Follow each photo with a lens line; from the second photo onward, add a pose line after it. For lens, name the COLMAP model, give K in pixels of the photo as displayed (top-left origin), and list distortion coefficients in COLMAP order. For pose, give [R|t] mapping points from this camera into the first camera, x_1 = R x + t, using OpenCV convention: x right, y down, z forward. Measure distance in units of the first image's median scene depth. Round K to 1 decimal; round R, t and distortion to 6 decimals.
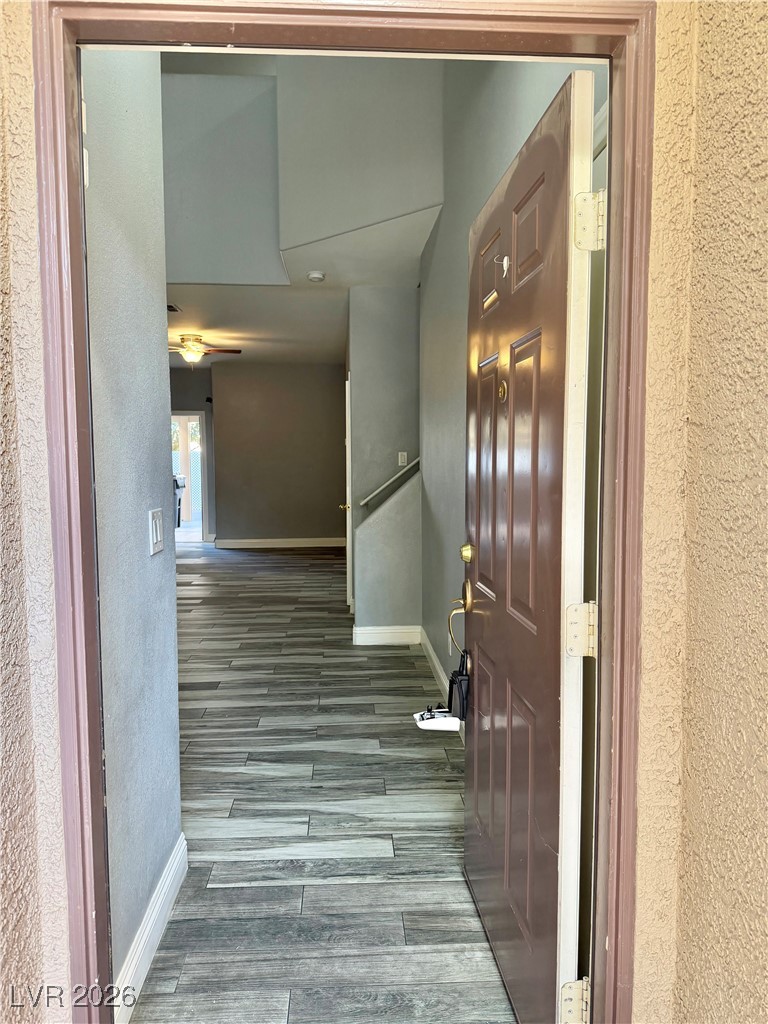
lens RADIAL K [[709.9, 0, 384.0], [0, 709.9, 512.0], [0, 0, 1]] dist [0.093804, -0.125558]
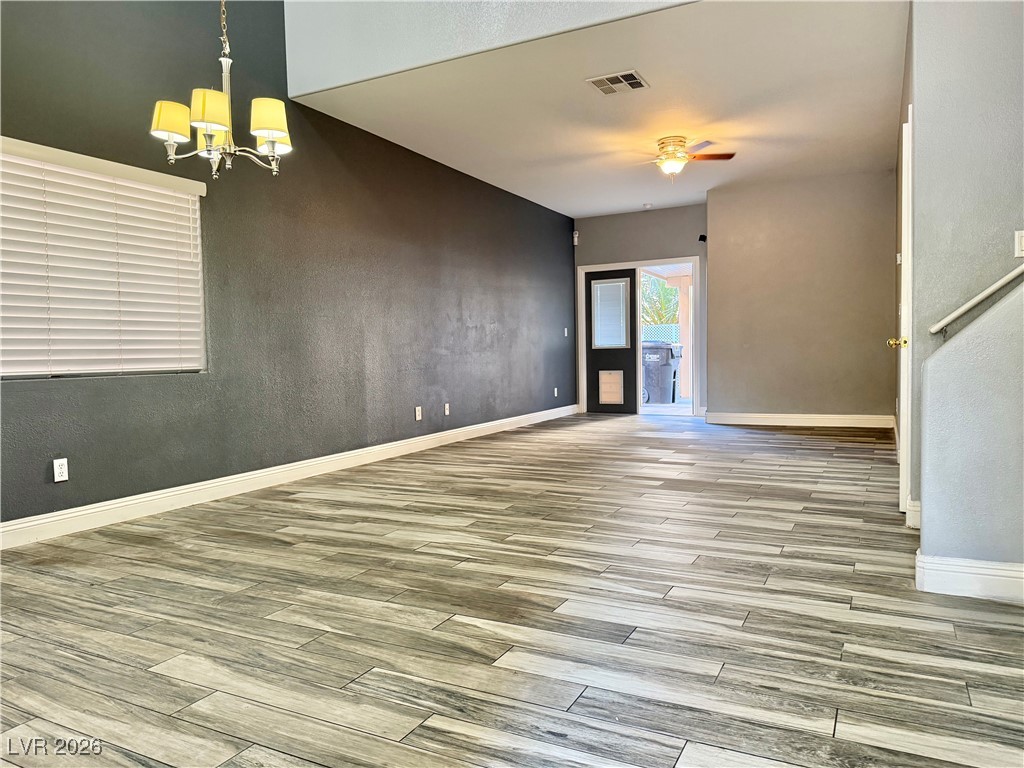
lens RADIAL K [[709.9, 0, 512.0], [0, 709.9, 384.0], [0, 0, 1]] dist [0.093804, -0.125558]
pose [[0.858867, 0.007456, -0.512144, -0.027739], [-0.021367, 0.999545, -0.021281, 0.055078], [0.511752, 0.029221, 0.858636, 0.392171]]
